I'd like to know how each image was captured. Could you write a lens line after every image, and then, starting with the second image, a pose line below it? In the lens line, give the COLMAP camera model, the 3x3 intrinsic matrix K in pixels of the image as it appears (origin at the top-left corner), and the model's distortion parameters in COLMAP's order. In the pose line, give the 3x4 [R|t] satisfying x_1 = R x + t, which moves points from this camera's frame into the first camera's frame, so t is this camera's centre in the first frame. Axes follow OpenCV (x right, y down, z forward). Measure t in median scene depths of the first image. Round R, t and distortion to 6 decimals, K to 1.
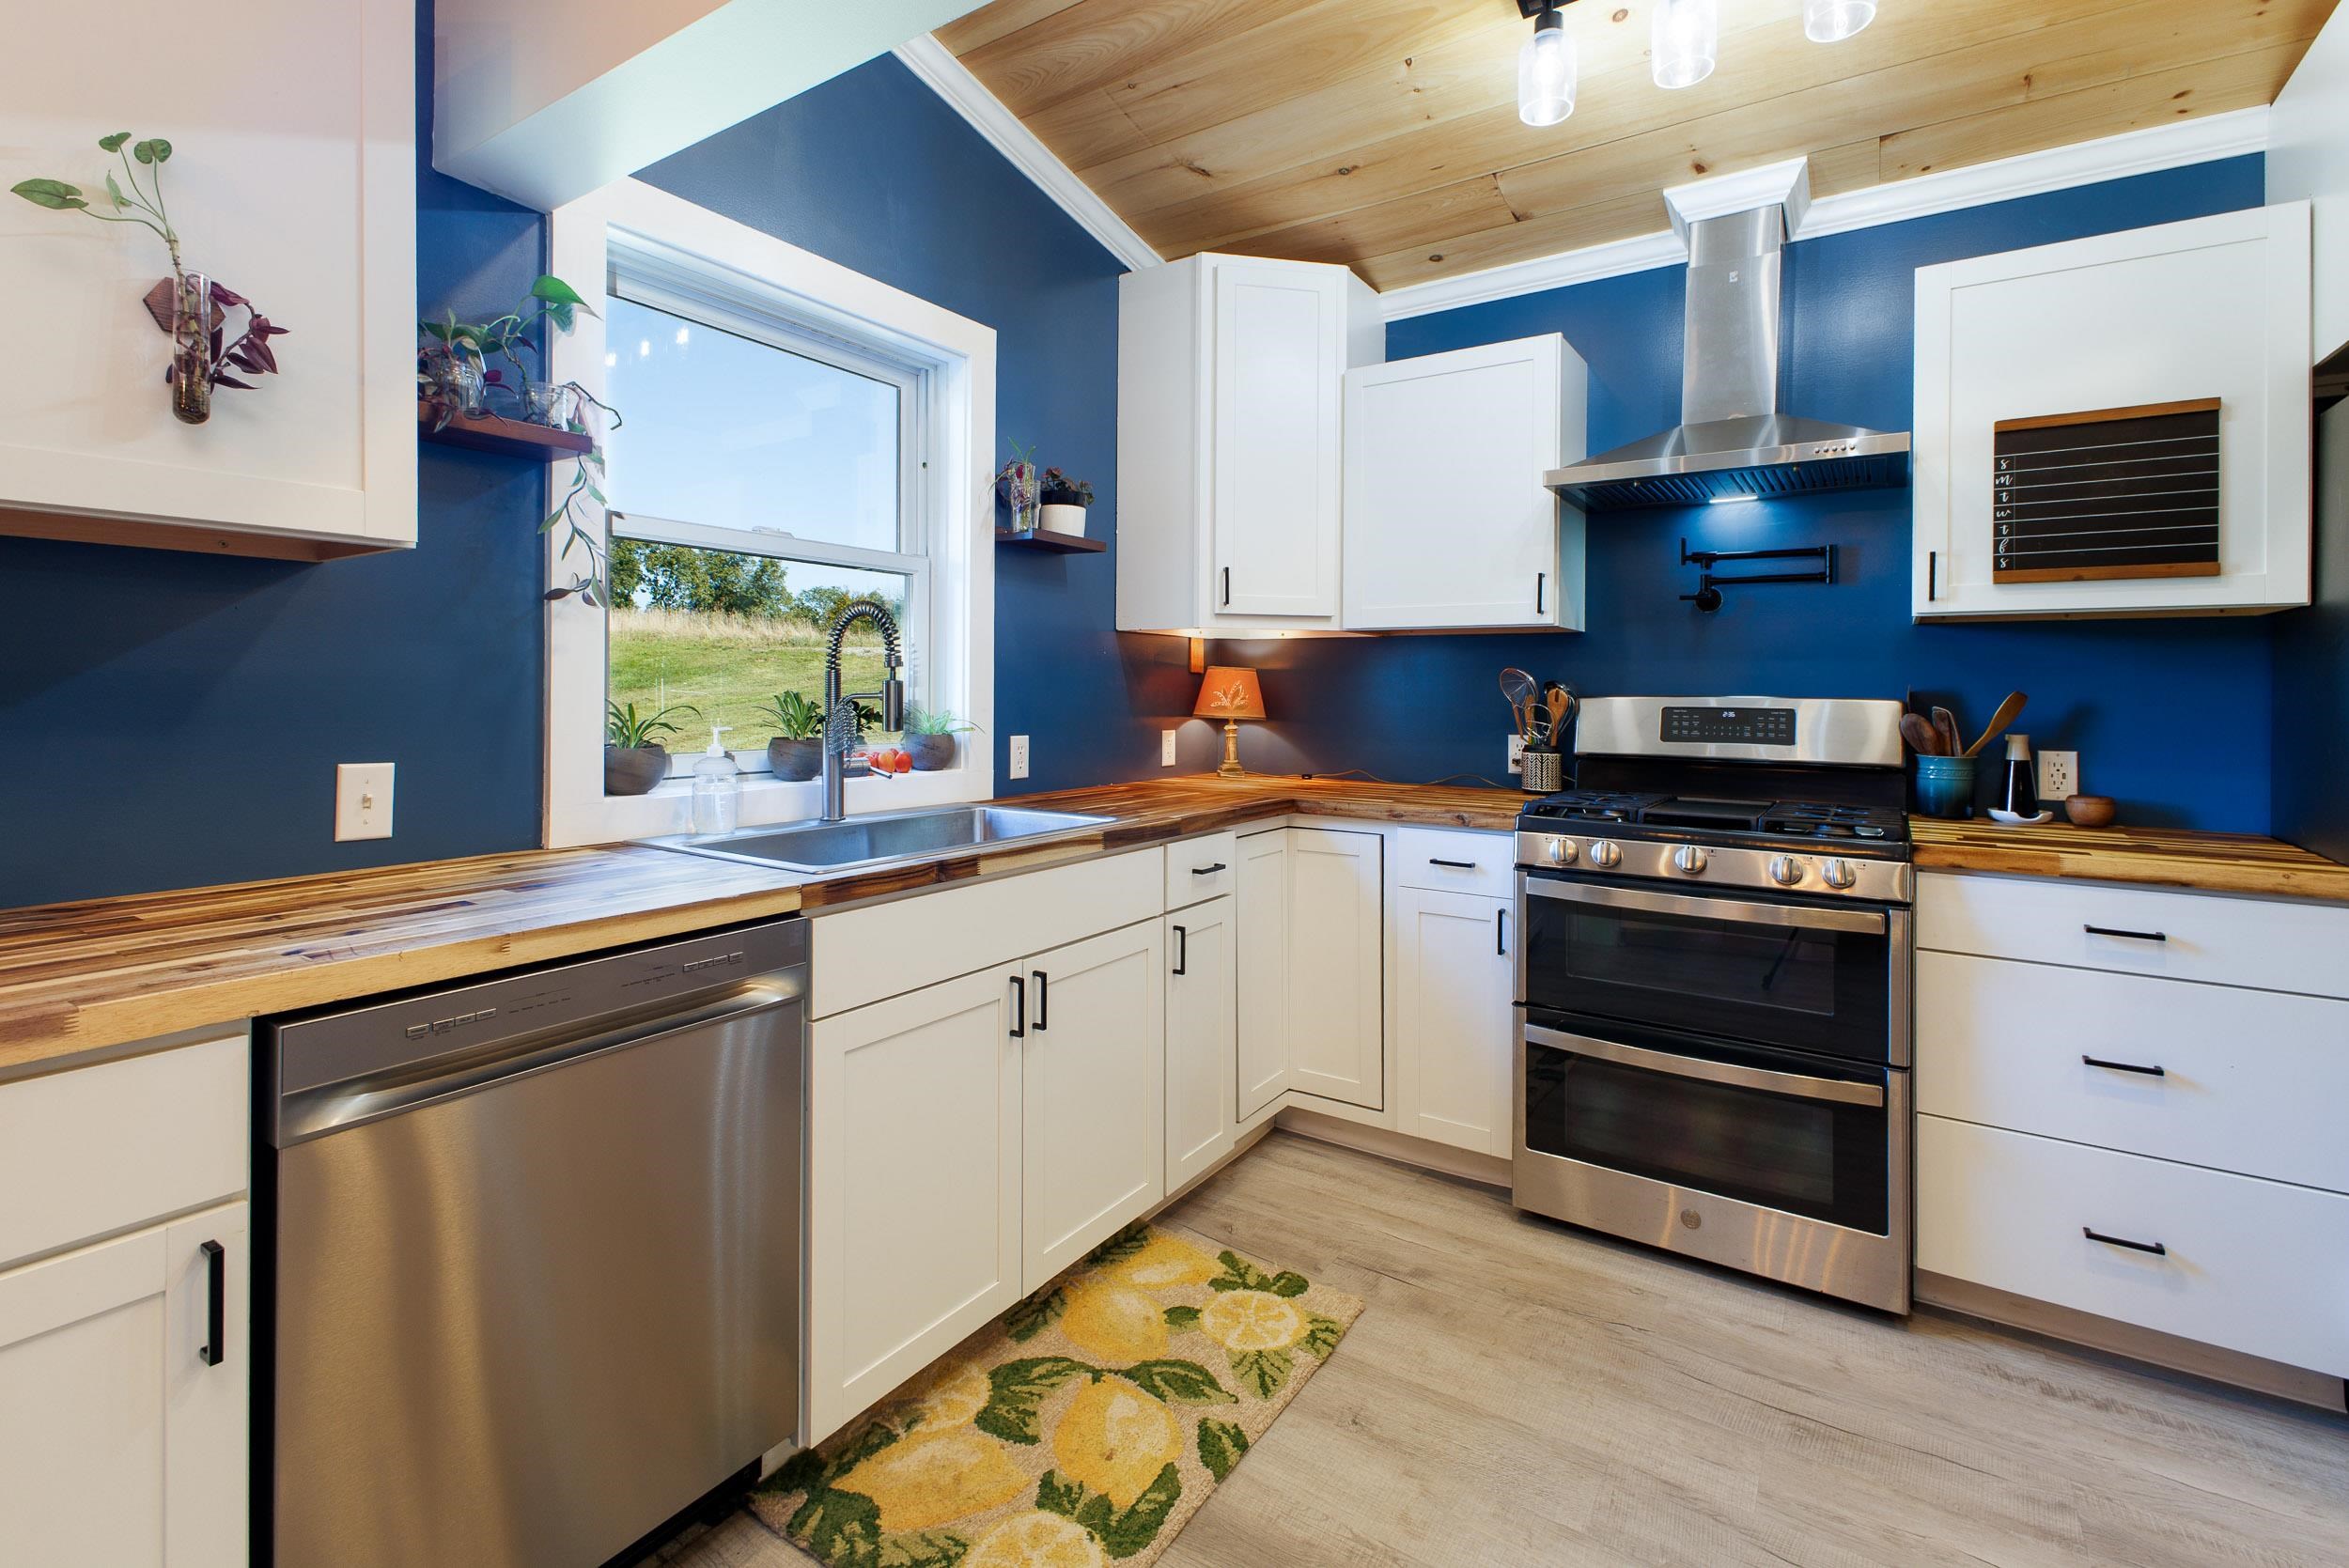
lens RADIAL K [[1063.9, 0, 1189.8], [0, 1063.9, 689.2], [0, 0, 1]] dist [0.013087, -0.002341]
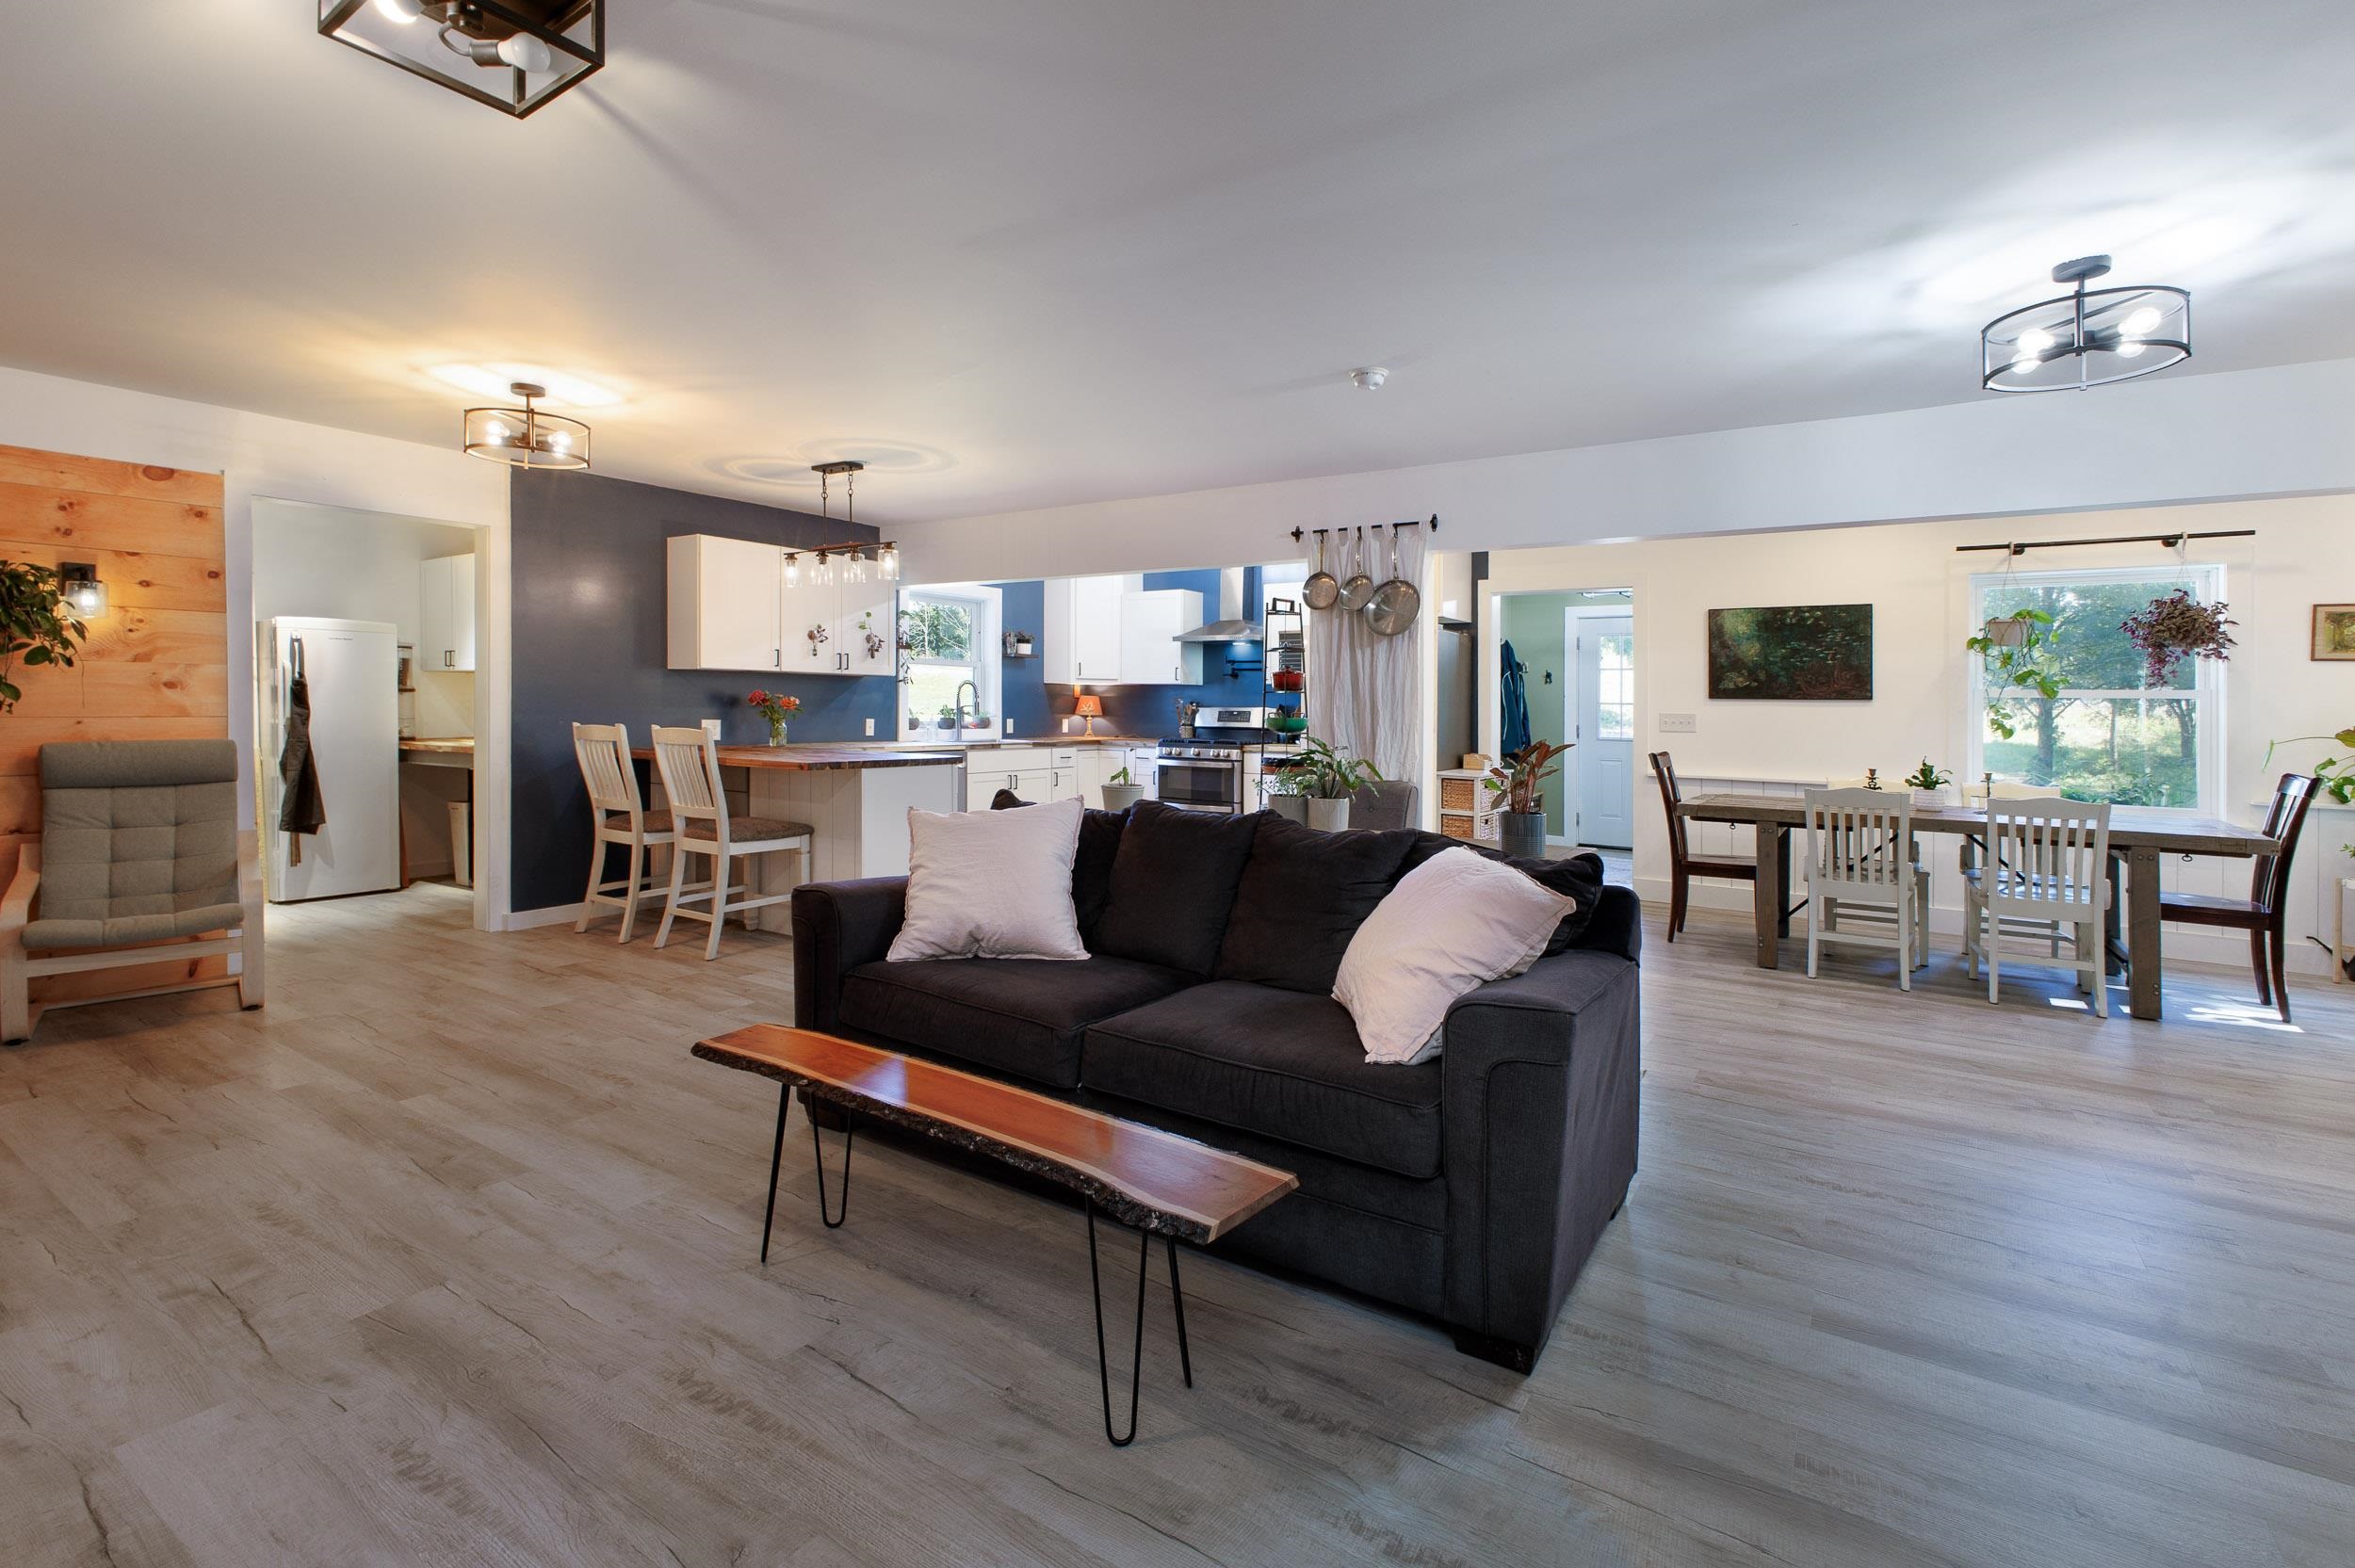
lens RADIAL K [[1066.5, 0, 1177.2], [0, 1066.5, 719.5], [0, 0, 1]] dist [0.013087, -0.002341]
pose [[0.999981, 0.005110, -0.003549, 0.397907], [-0.005065, 0.999905, 0.012783, 0.003773], [0.003614, -0.012765, 0.999912, -2.475238]]
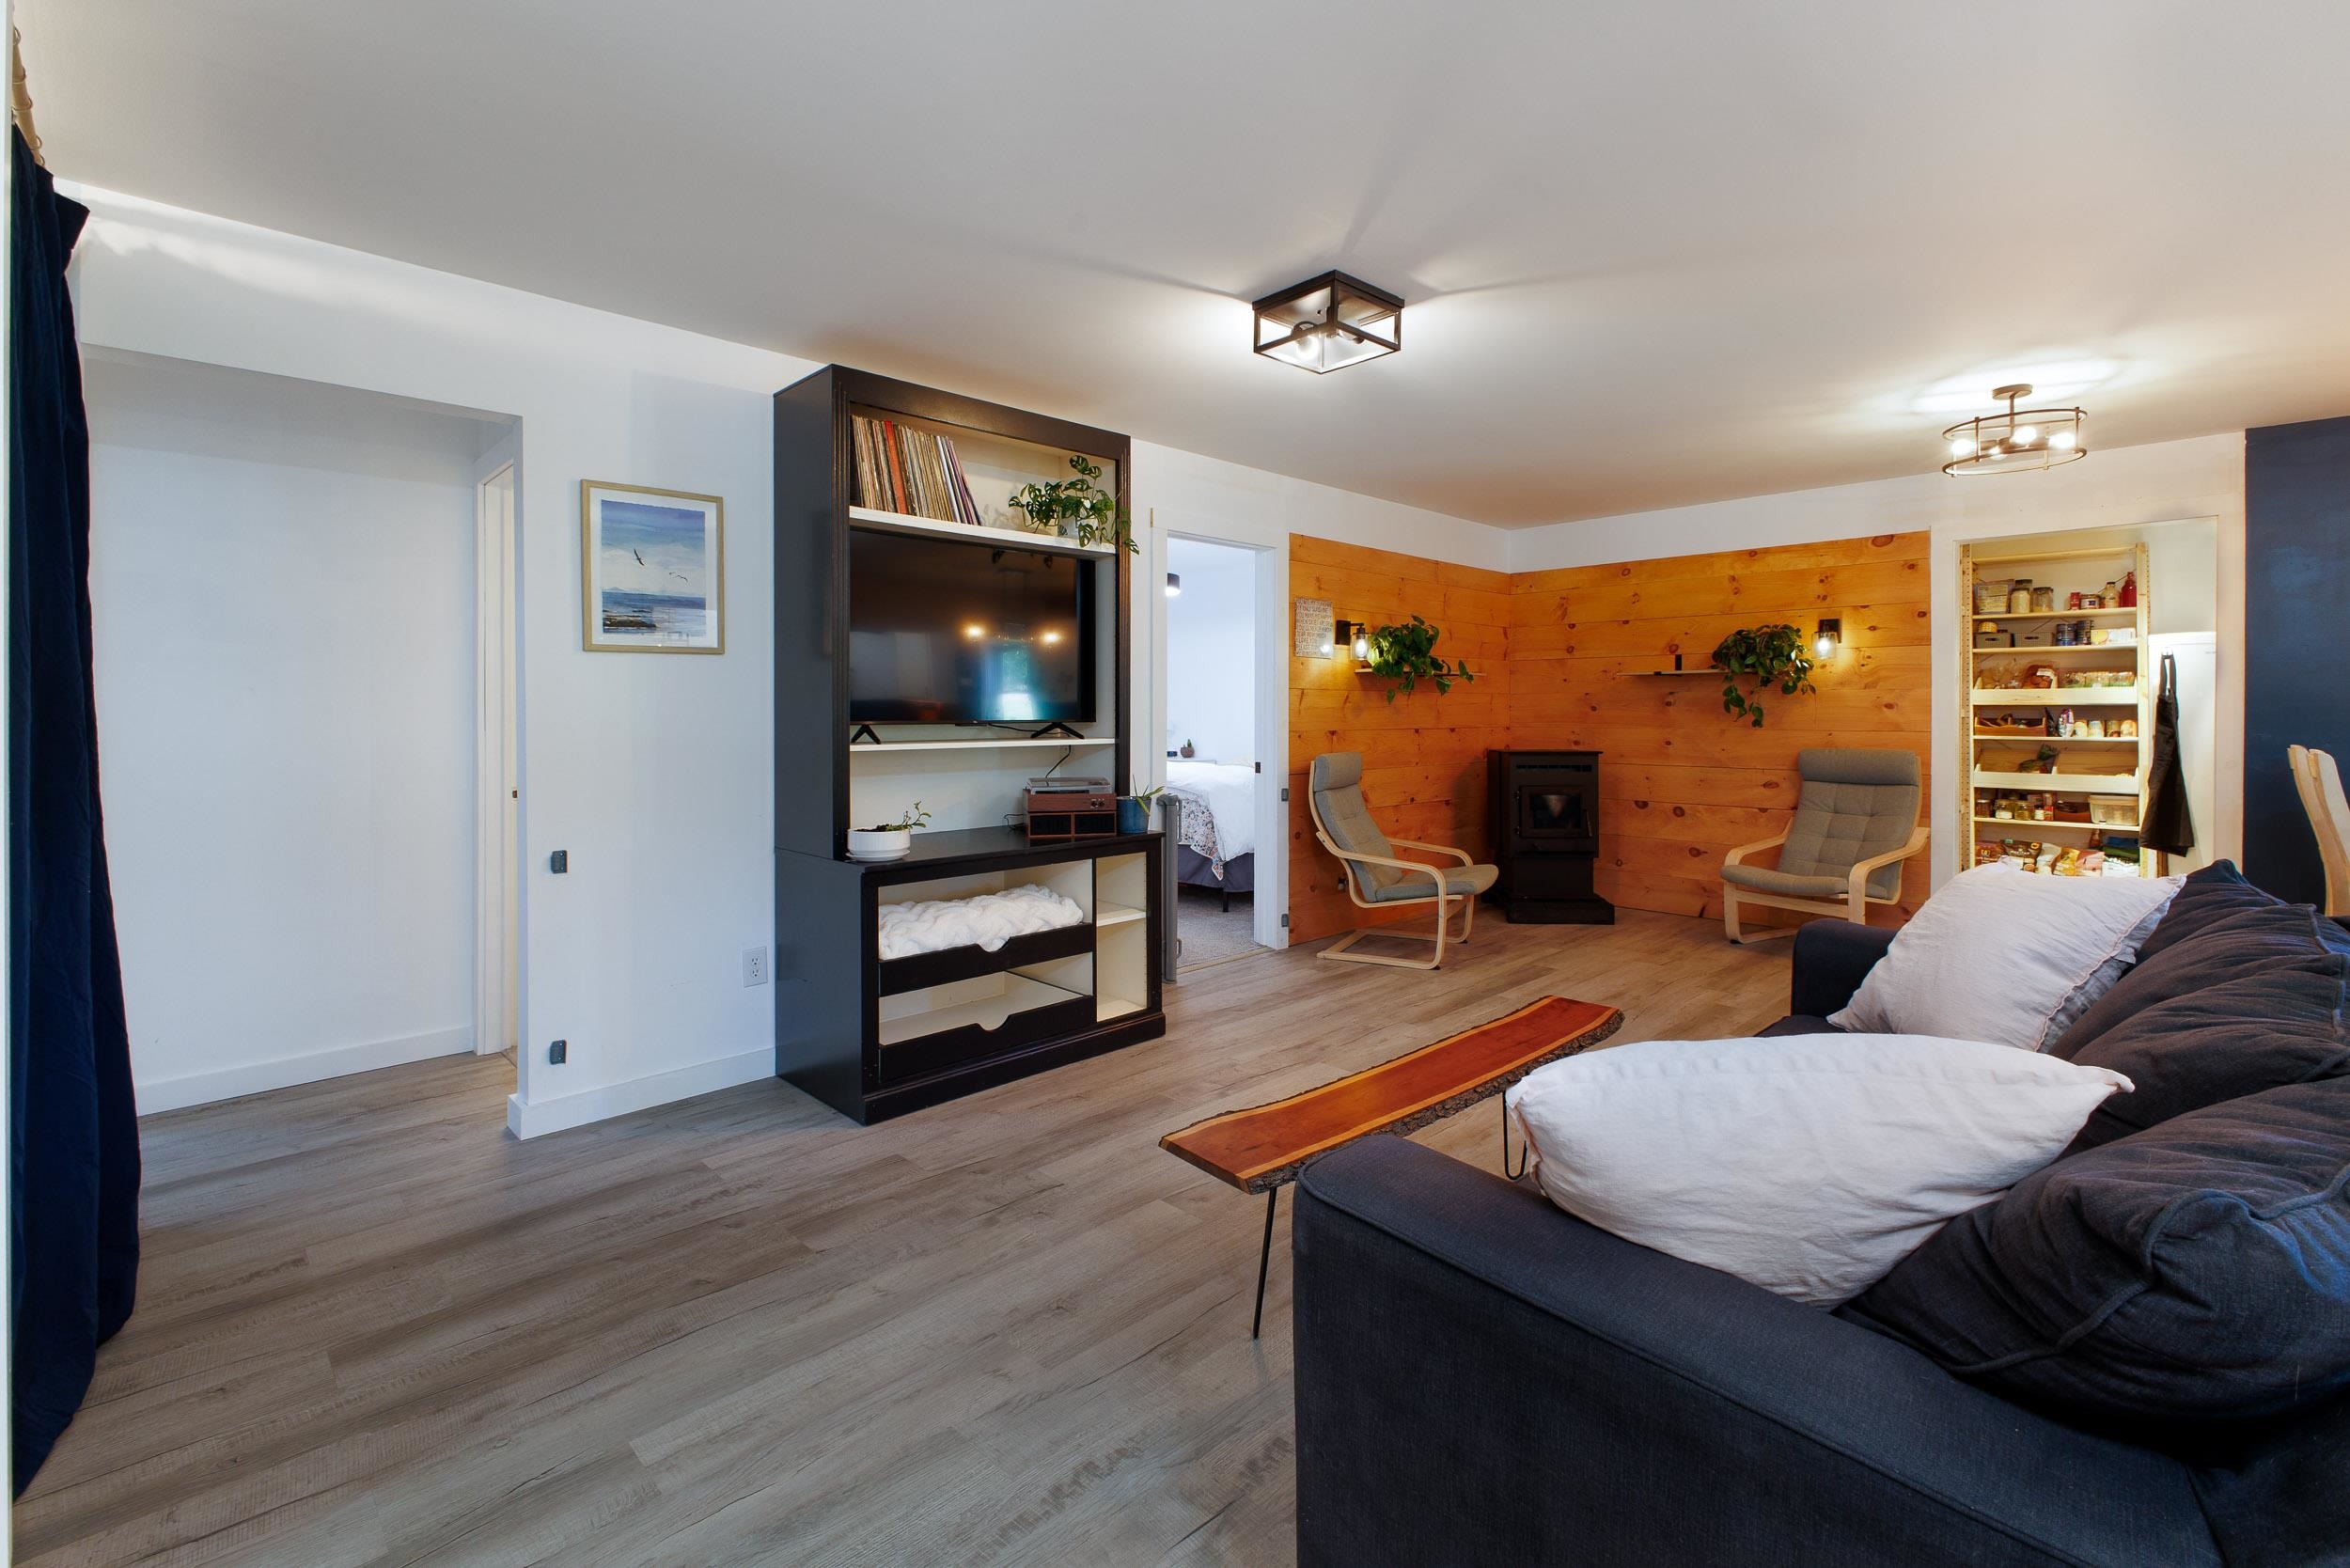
lens RADIAL K [[1064.4, 0, 1180.9], [0, 1064.4, 722.7], [0, 0, 1]] dist [0.013087, -0.002341]
pose [[-0.206838, 0.004547, -0.978365, 1.258190], [-0.002640, 0.999983, 0.005206, 0.005252], [0.978372, 0.003660, -0.206823, -1.636254]]
